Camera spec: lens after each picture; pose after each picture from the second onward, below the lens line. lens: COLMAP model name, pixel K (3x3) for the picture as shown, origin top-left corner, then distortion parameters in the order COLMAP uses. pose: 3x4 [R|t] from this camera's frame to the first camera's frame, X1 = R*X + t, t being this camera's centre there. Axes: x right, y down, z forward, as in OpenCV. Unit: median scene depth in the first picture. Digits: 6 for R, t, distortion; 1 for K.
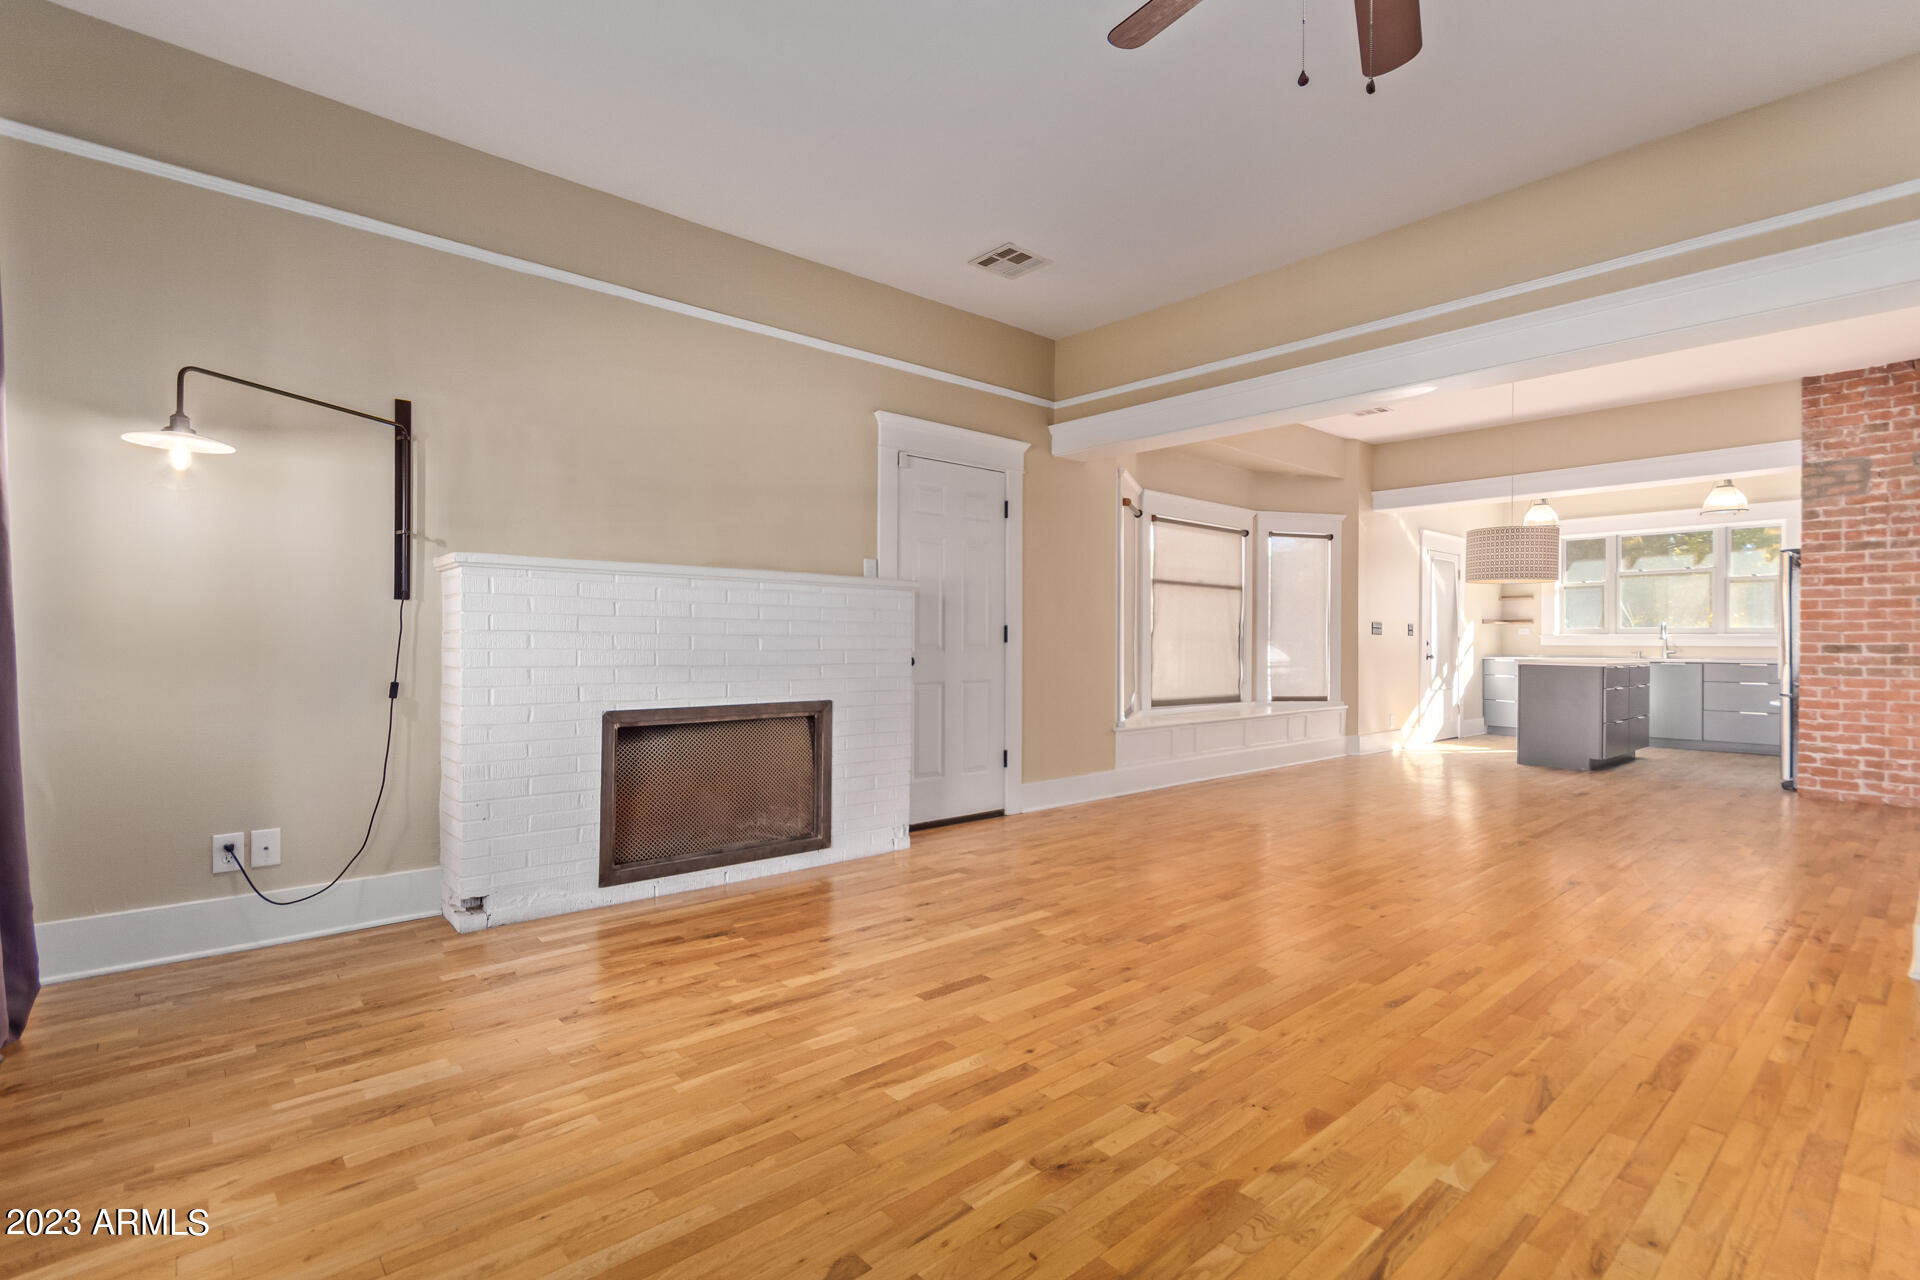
lens RADIAL K [[895.7, 0, 965.1], [0, 895.7, 638.6], [0, 0, 1]] dist [0.002343, 0.001797]
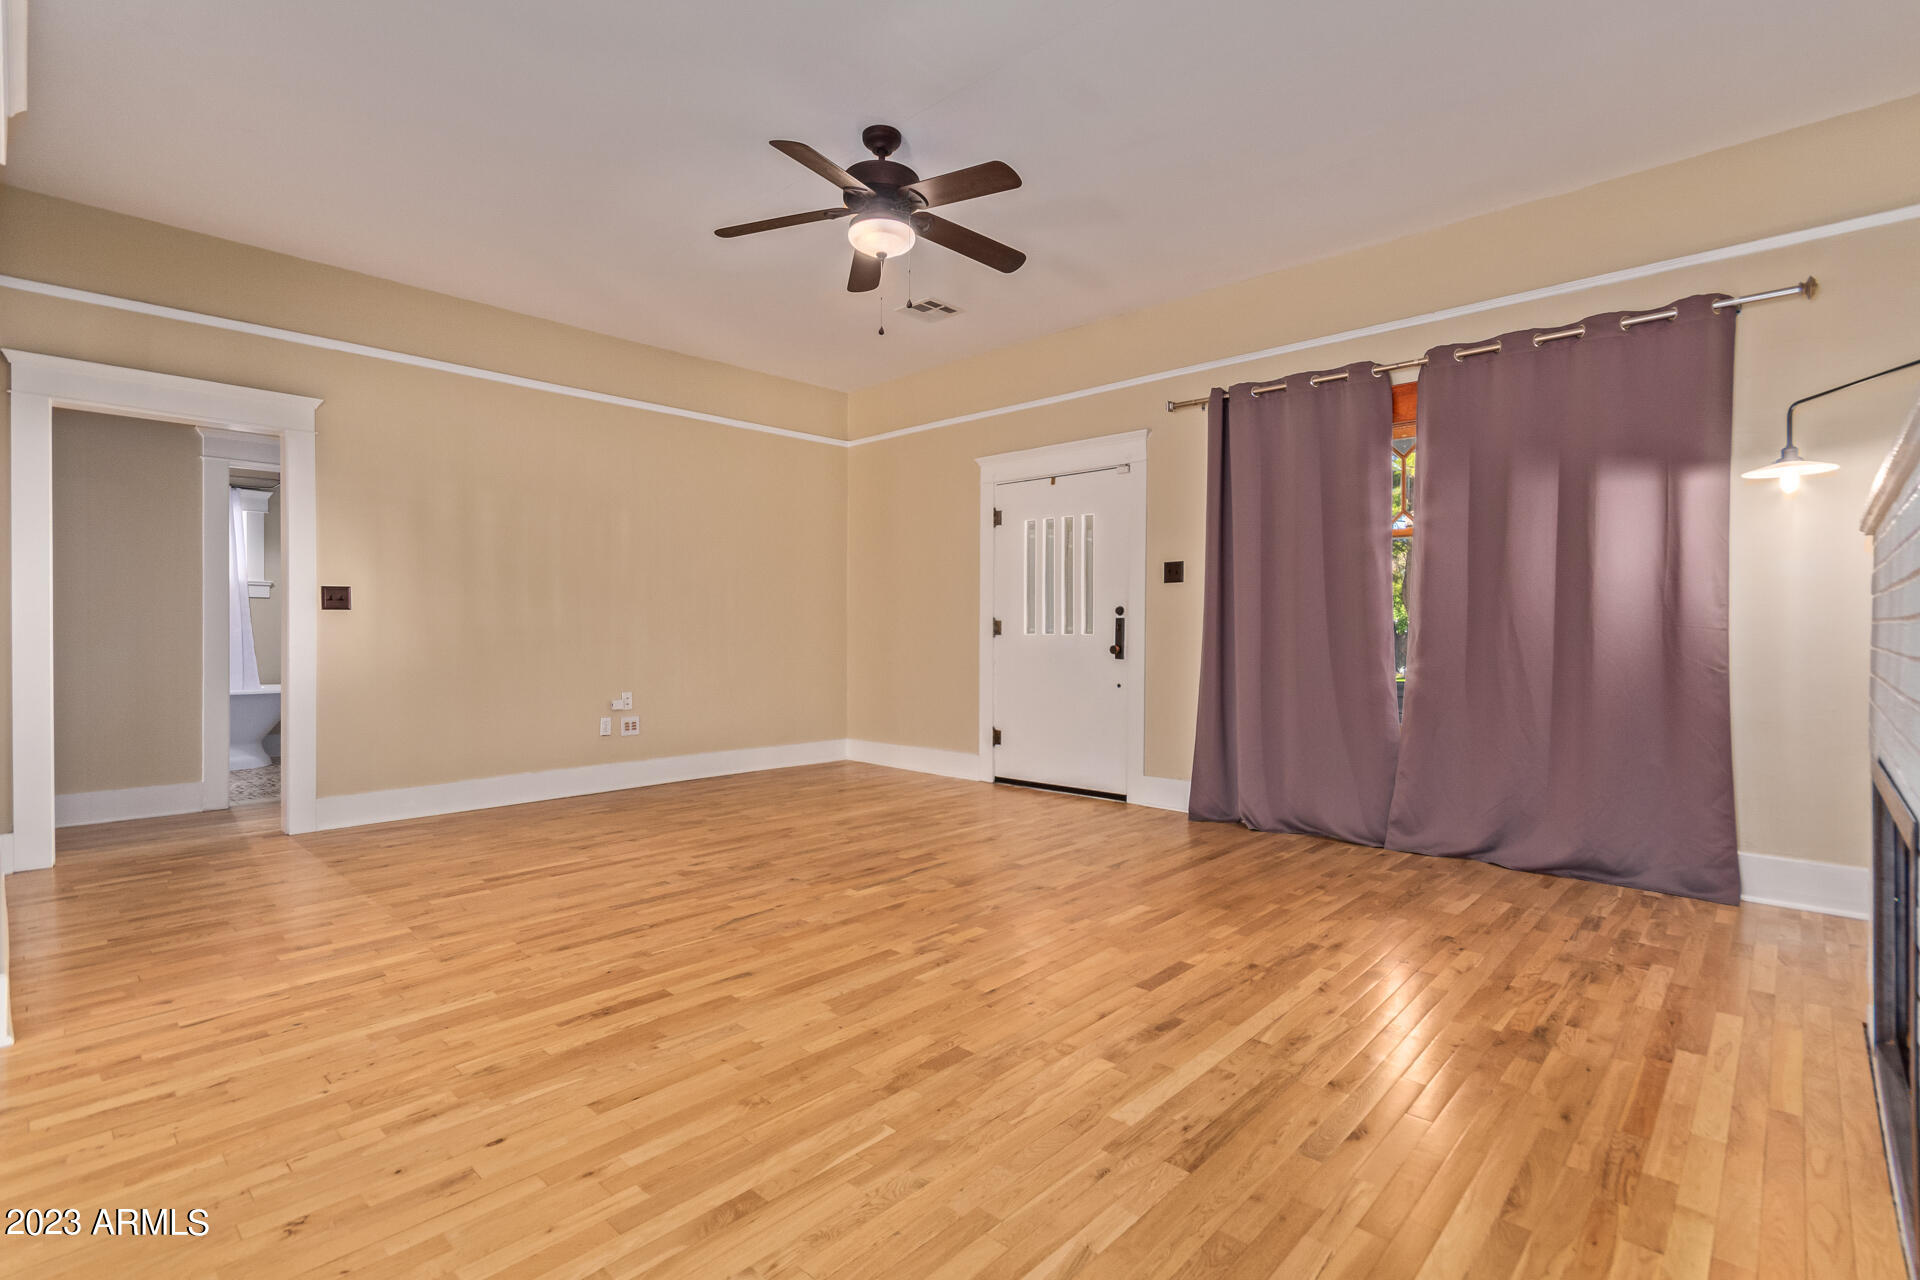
lens RADIAL K [[895.7, 0, 968.6], [0, 895.7, 638.4], [0, 0, 1]] dist [0.002343, 0.001797]
pose [[-0.995086, -0.007239, -0.098746, 0.141540], [-0.007482, 0.999970, 0.002084, 0.005383], [0.098728, 0.002812, -0.995111, 0.904350]]
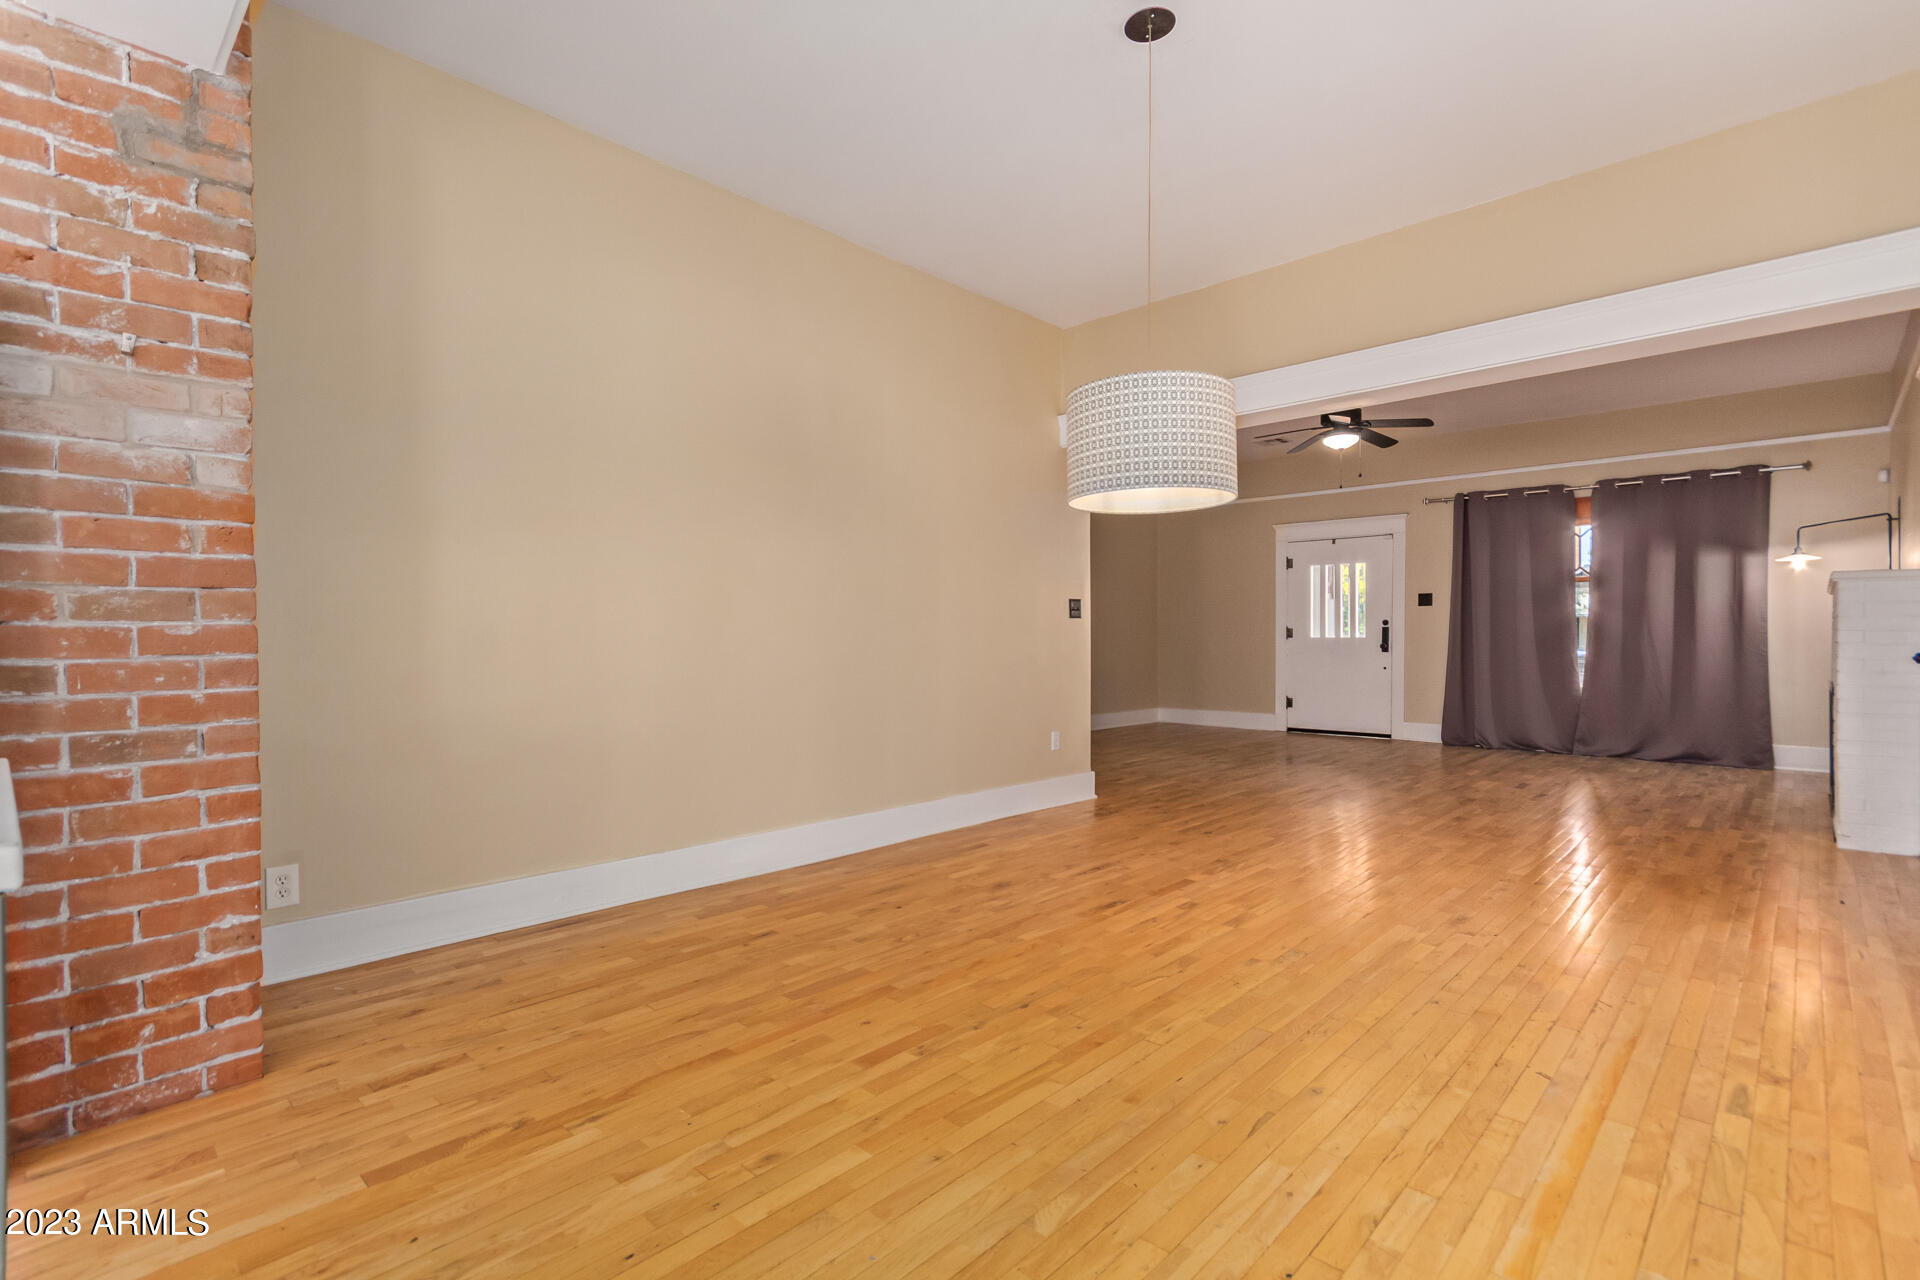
lens RADIAL K [[895.7, 0, 956.3], [0, 895.7, 642.8], [0, 0, 1]] dist [0.002343, 0.001797]
pose [[-0.996478, -0.003332, -0.083787, 0.759335], [-0.003545, 0.999991, 0.002391, 0.011155], [0.083778, 0.002680, -0.996481, 1.464081]]
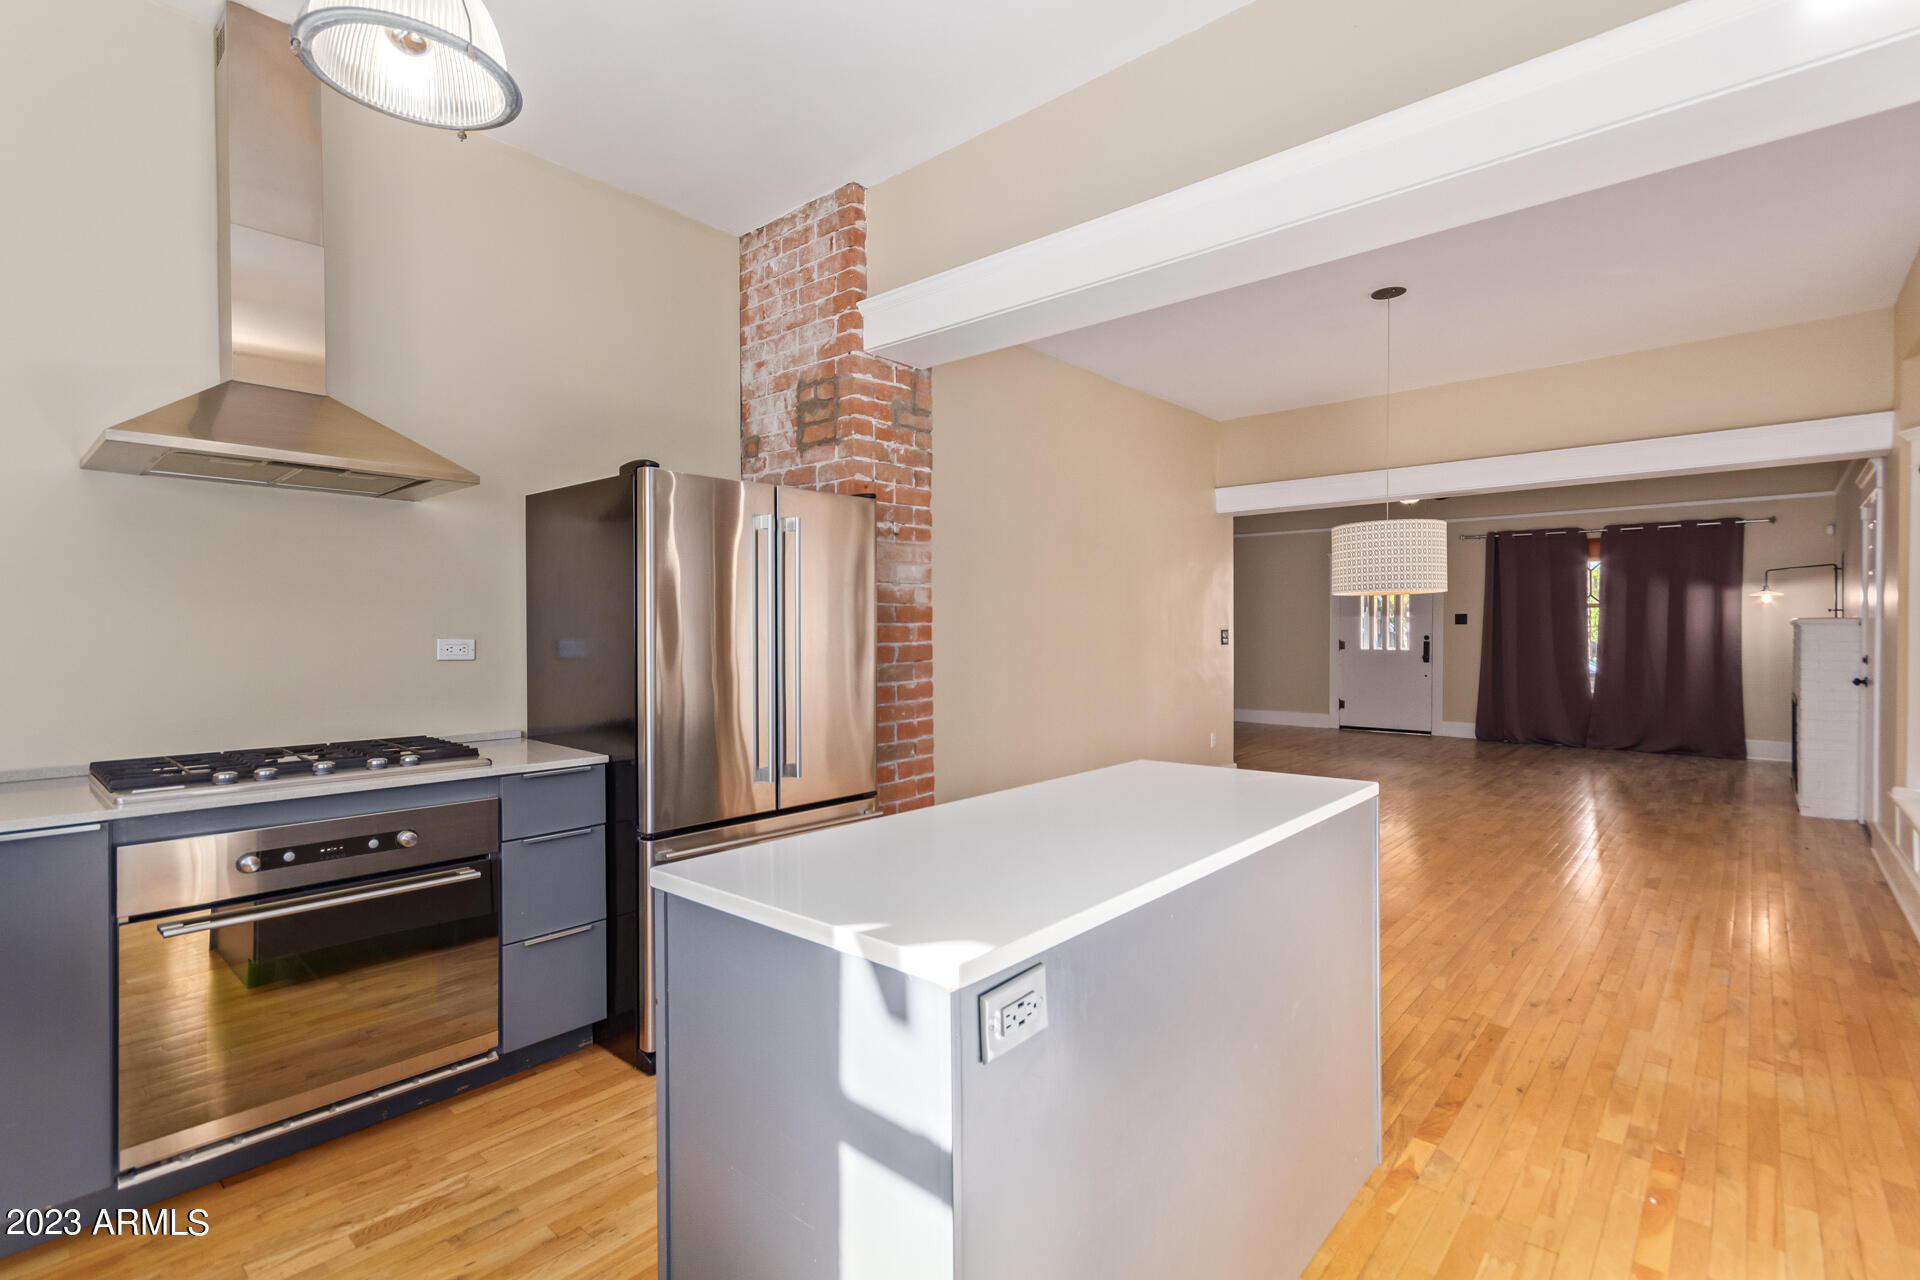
lens RADIAL K [[895.7, 0, 959.1], [0, 895.7, 637.1], [0, 0, 1]] dist [0.002343, 0.001797]
pose [[-0.993031, -0.003792, -0.117790, 1.066841], [-0.004339, 0.999981, 0.004386, -0.027852], [0.117771, 0.004866, -0.993029, 1.706760]]
